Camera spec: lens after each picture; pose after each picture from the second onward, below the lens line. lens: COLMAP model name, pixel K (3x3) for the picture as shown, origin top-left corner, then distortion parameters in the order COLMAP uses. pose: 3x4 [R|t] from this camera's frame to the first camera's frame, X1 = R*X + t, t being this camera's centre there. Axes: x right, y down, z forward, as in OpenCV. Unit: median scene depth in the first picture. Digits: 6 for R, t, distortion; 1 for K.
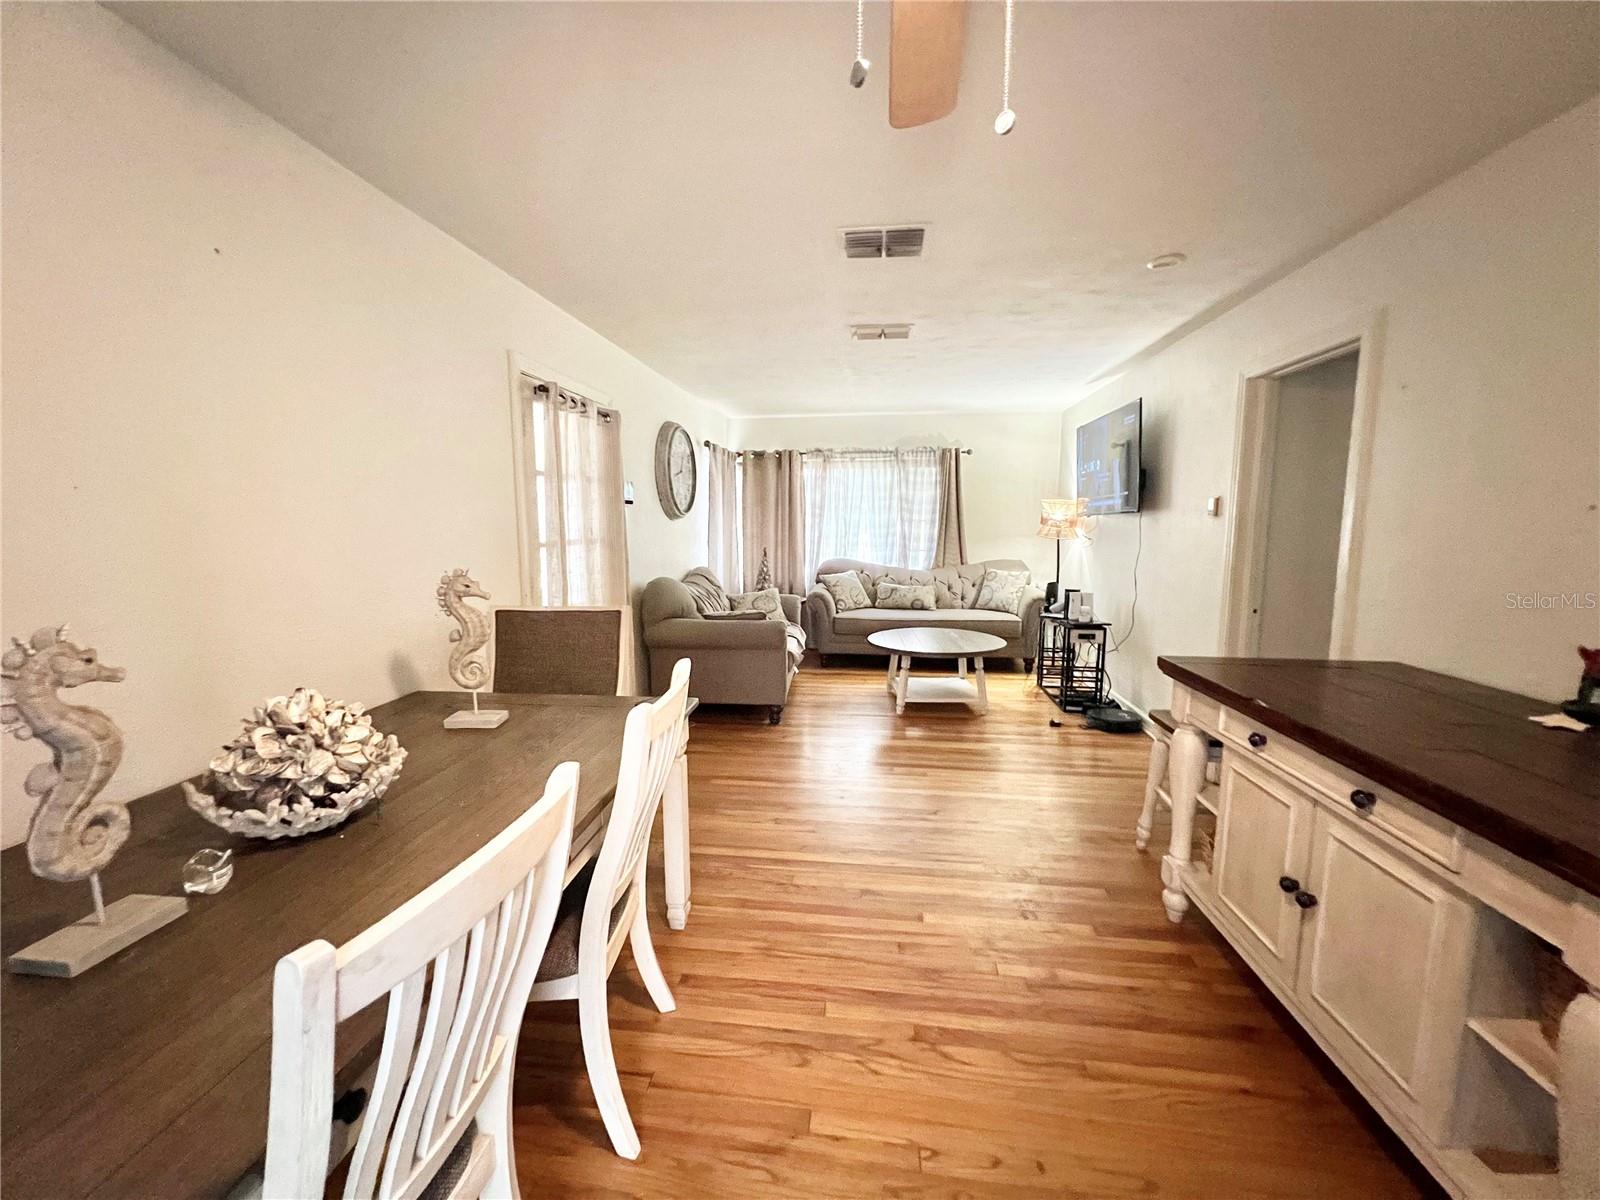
lens RADIAL K [[660.9, 0, 800.0], [0, 660.9, 600.0], [0, 0, 1]] dist [0.016586, 0.000074]
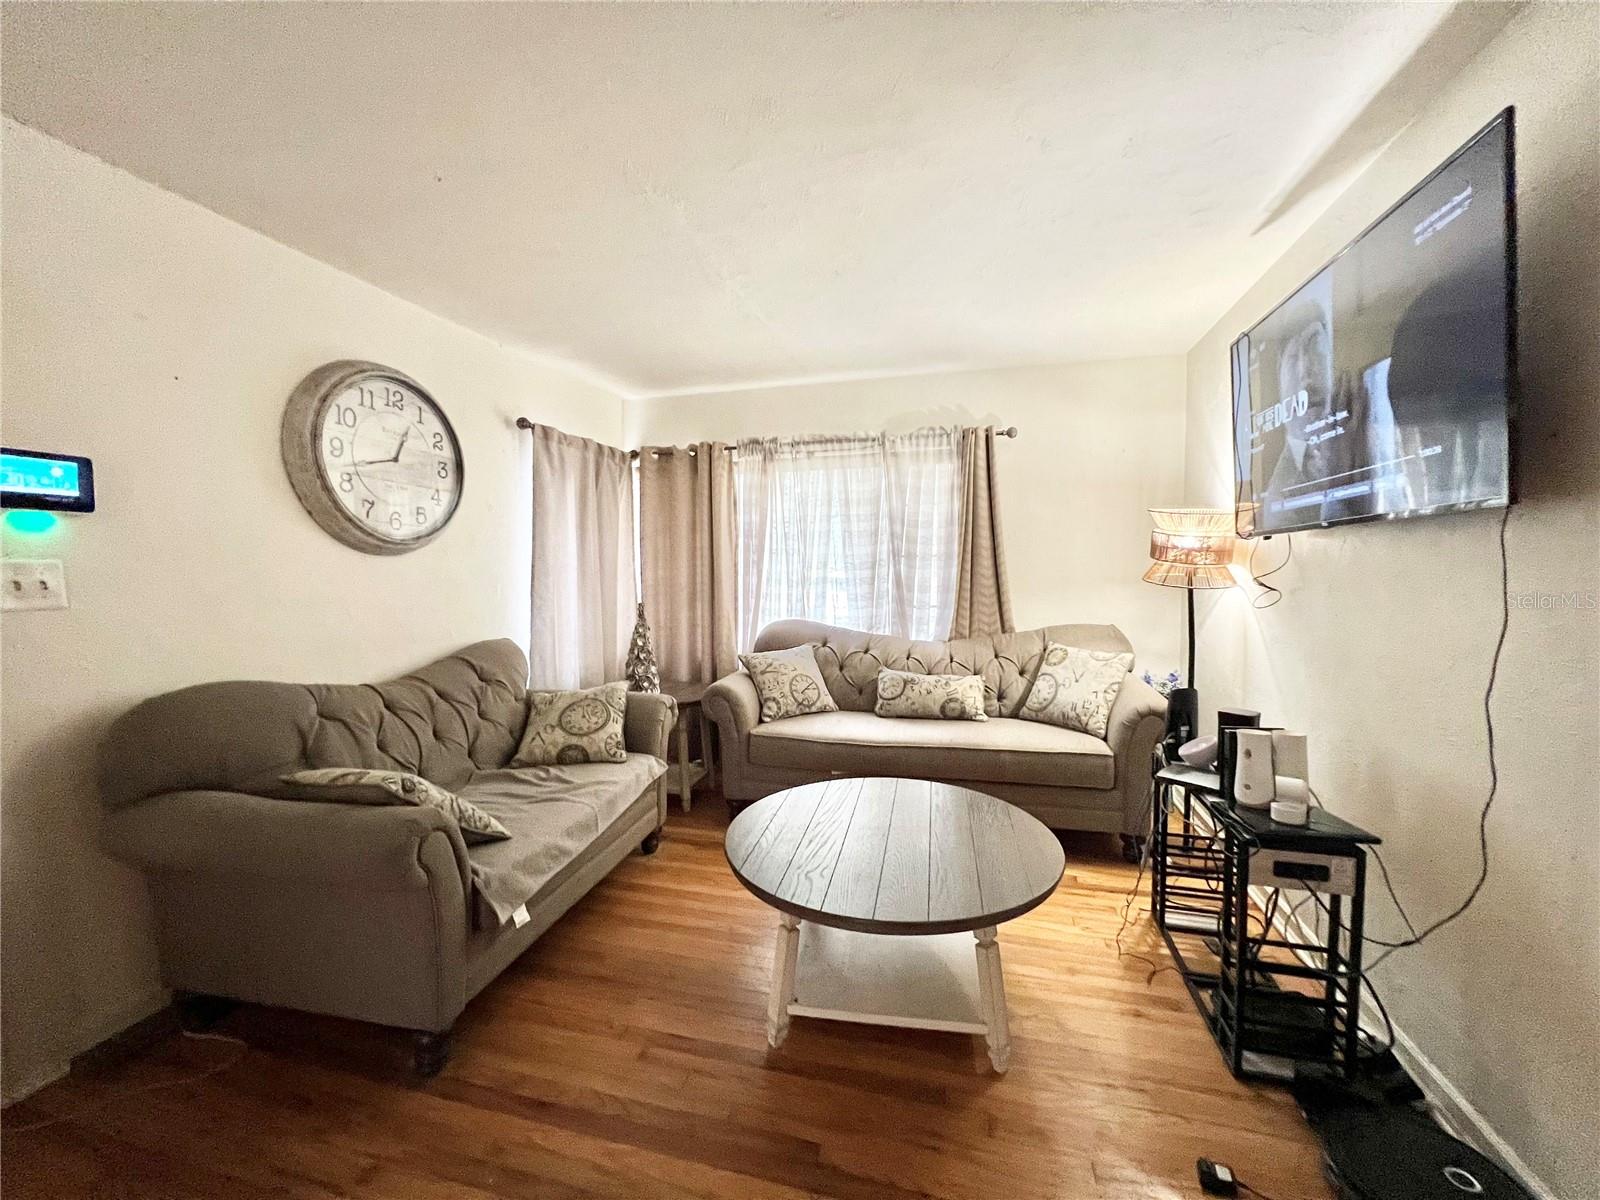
lens RADIAL K [[660.9, 0, 800.0], [0, 660.9, 600.0], [0, 0, 1]] dist [0.016586, 0.000074]
pose [[0.990327, -0.001657, -0.138740, 0.155753], [-0.007482, 0.997836, -0.065323, -0.044104], [0.138548, 0.065730, 0.988172, 0.428828]]
